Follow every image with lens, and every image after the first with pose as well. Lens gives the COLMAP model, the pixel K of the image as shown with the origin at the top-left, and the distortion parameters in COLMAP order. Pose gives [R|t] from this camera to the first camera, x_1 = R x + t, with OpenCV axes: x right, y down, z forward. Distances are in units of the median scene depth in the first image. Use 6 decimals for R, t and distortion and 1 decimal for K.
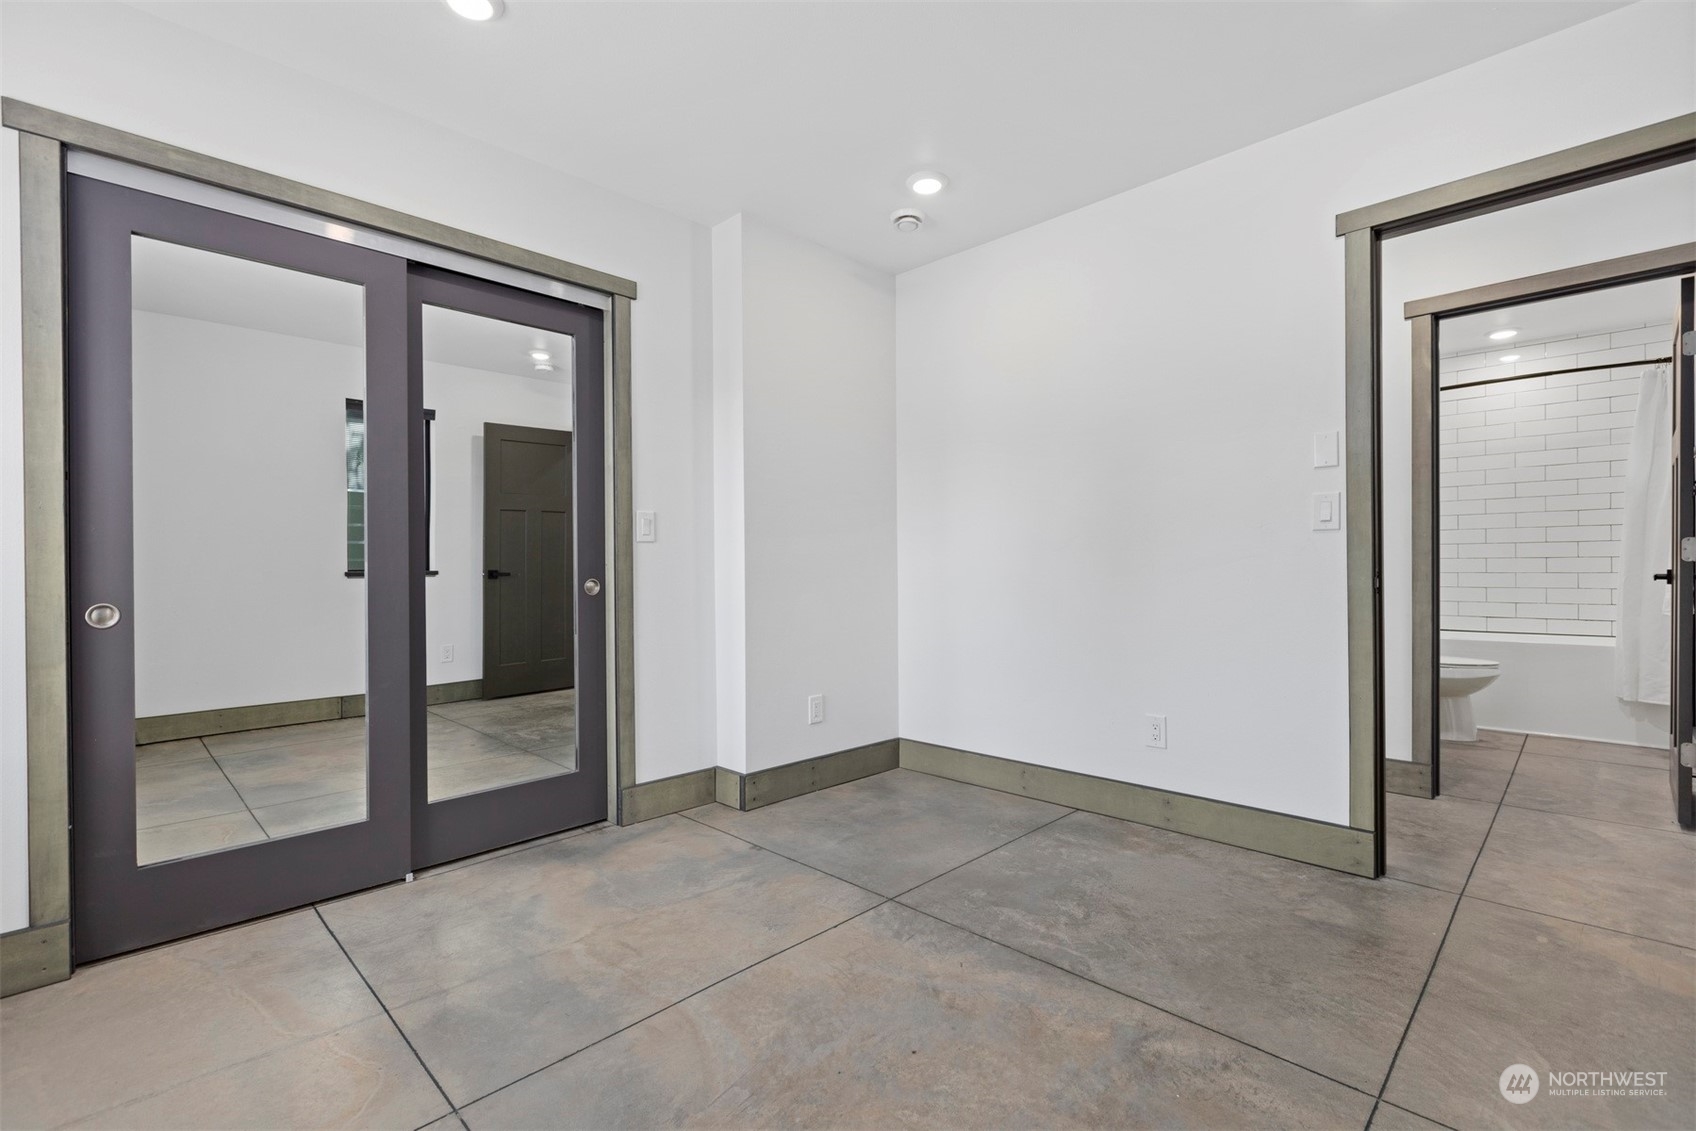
lens RADIAL K [[740.9, 0, 848.0], [0, 740.9, 565.5], [0, 0, 1]] dist [-0.001046, -0.000634]
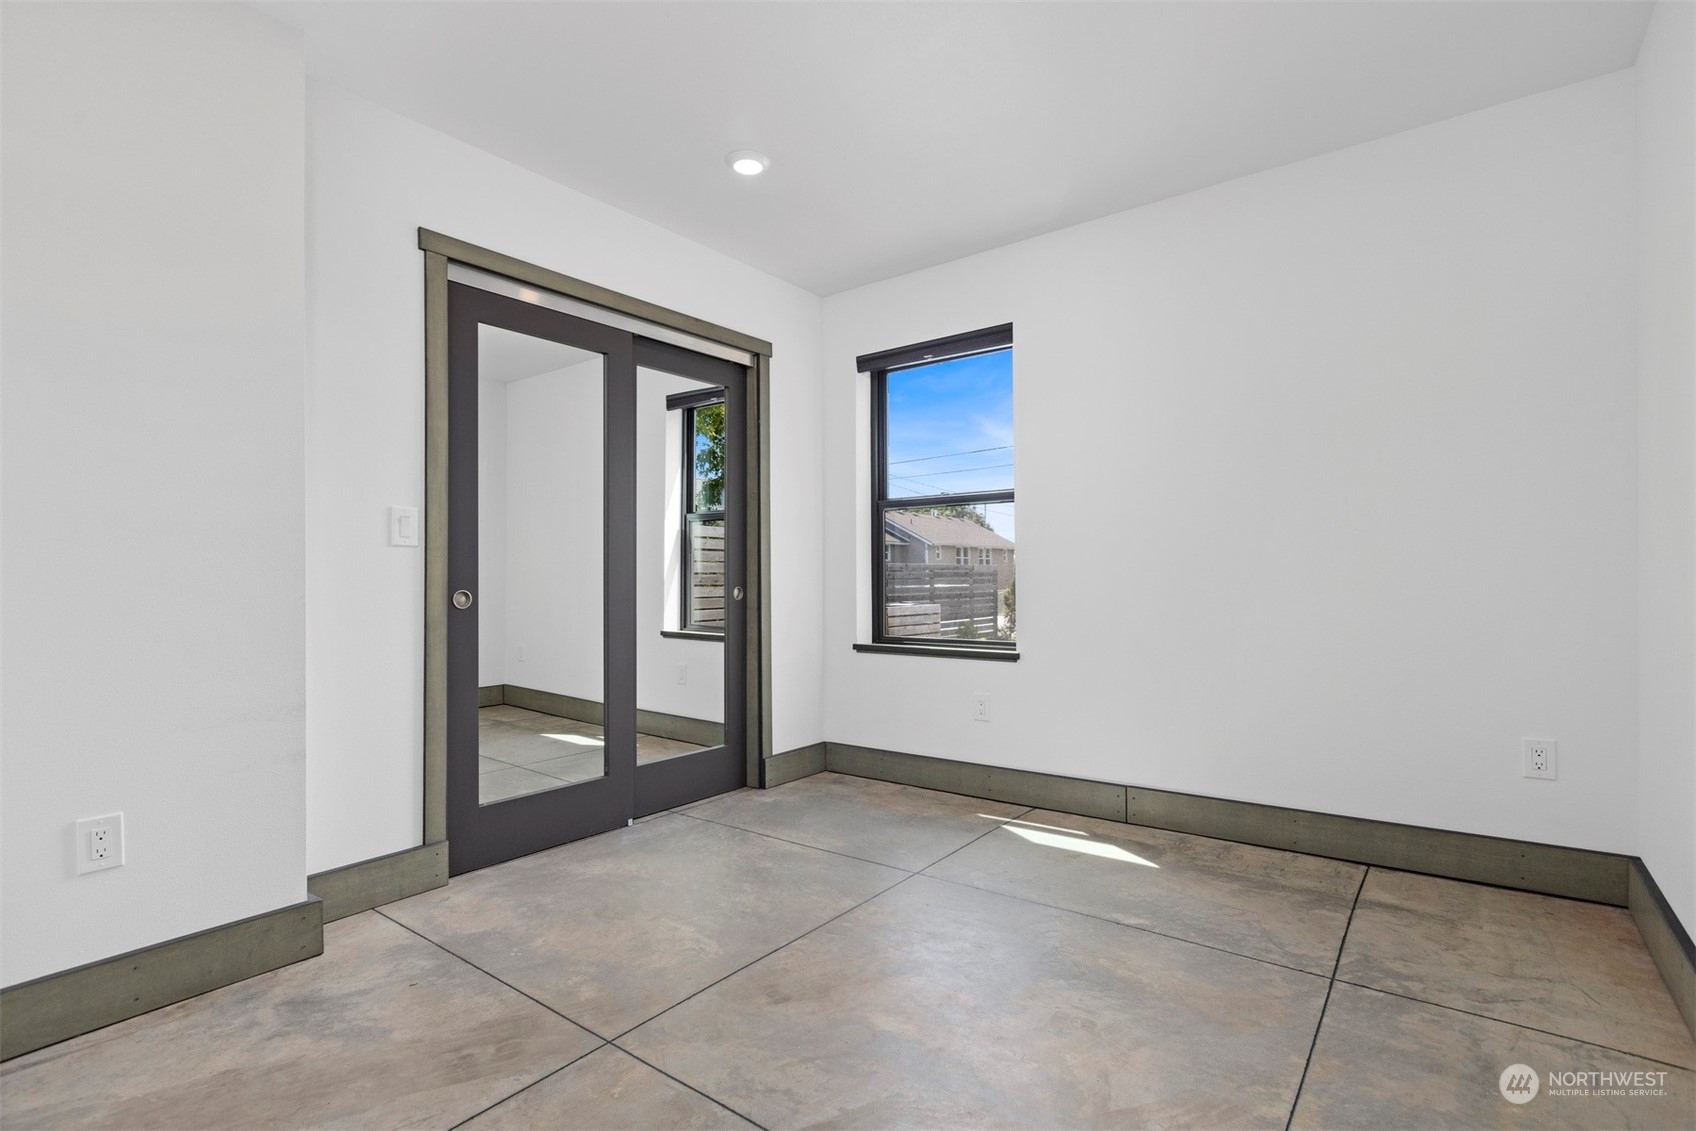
lens RADIAL K [[814.8, 0, 845.3], [0, 814.8, 580.4], [0, 0, 1]] dist [0.000281, 0.001073]
pose [[0.992584, -0.000689, 0.121556, -0.339805], [0.000581, 0.999999, 0.000921, 0.006812], [-0.121557, -0.000844, 0.992584, -0.357718]]
